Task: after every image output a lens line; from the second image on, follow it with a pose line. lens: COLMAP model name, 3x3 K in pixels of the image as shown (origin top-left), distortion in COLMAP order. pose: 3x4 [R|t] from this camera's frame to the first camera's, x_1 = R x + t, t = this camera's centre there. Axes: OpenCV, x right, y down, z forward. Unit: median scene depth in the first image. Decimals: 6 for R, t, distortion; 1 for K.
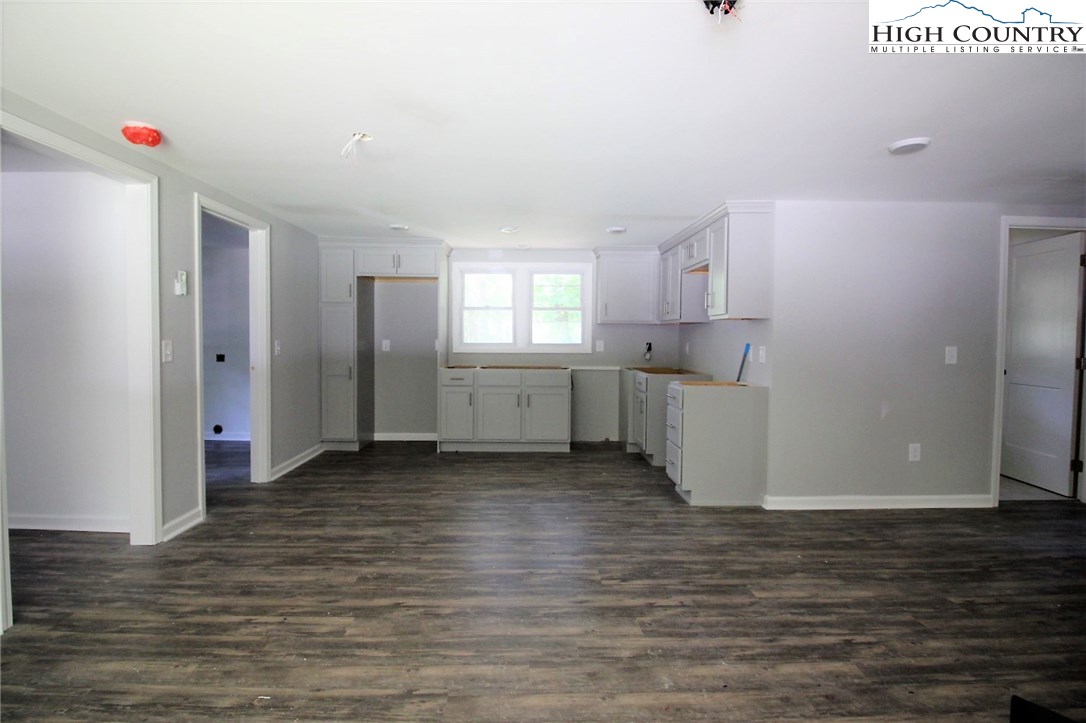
lens RADIAL K [[515.0, 0, 533.7], [0, 515.0, 350.7], [0, 0, 1]] dist [0.000135, -0.014371]
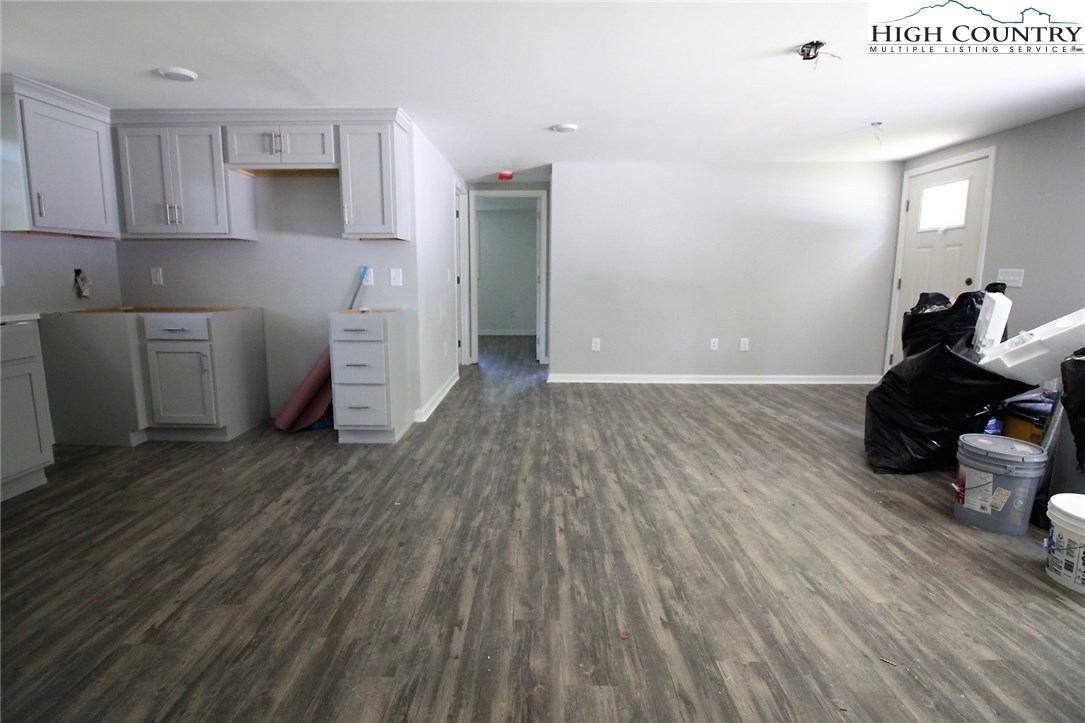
lens RADIAL K [[514.6, 0, 533.2], [0, 514.6, 350.7], [0, 0, 1]] dist [0.000135, -0.014371]
pose [[0.035519, -0.154900, 0.987291, -0.572361], [0.026968, 0.987704, 0.153995, 0.001925], [-0.999005, 0.021156, 0.039259, 0.717064]]
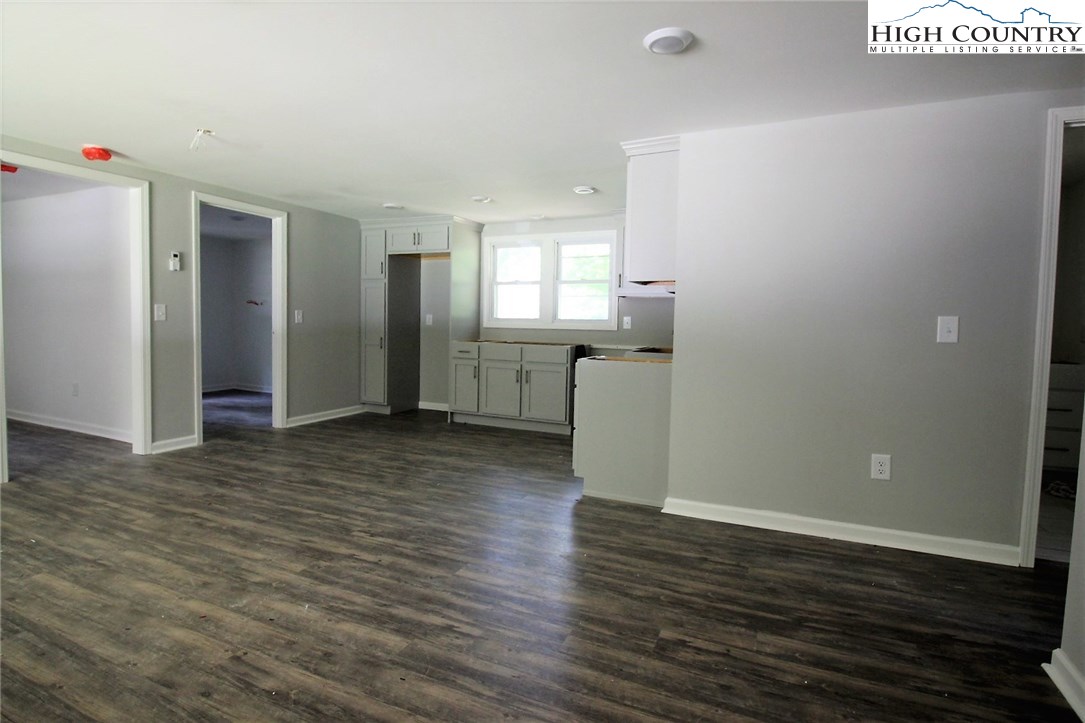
lens RADIAL K [[550.7, 0, 530.9], [0, 550.7, 349.3], [0, 0, 1]] dist [0.001049, -0.017393]
pose [[0.899519, 0.032700, -0.435657, 0.631721], [-0.026098, 0.999436, 0.021129, 0.033718], [0.436102, -0.007636, 0.899865, 0.112077]]
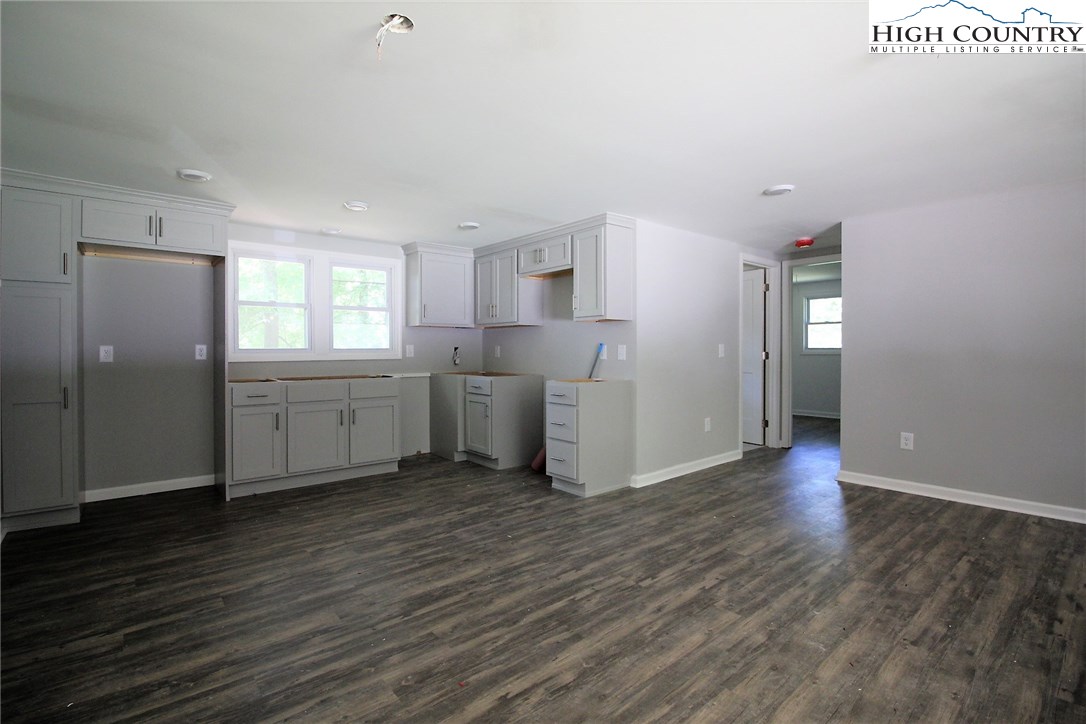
lens RADIAL K [[501.7, 0, 534.6], [0, 501.7, 350.7], [0, 0, 1]] dist [-0.000687, -0.013594]
pose [[0.780264, -0.011213, 0.625350, -0.409535], [0.026942, 0.999514, -0.015694, 0.016369], [-0.624869, 0.029094, 0.780187, 0.263825]]
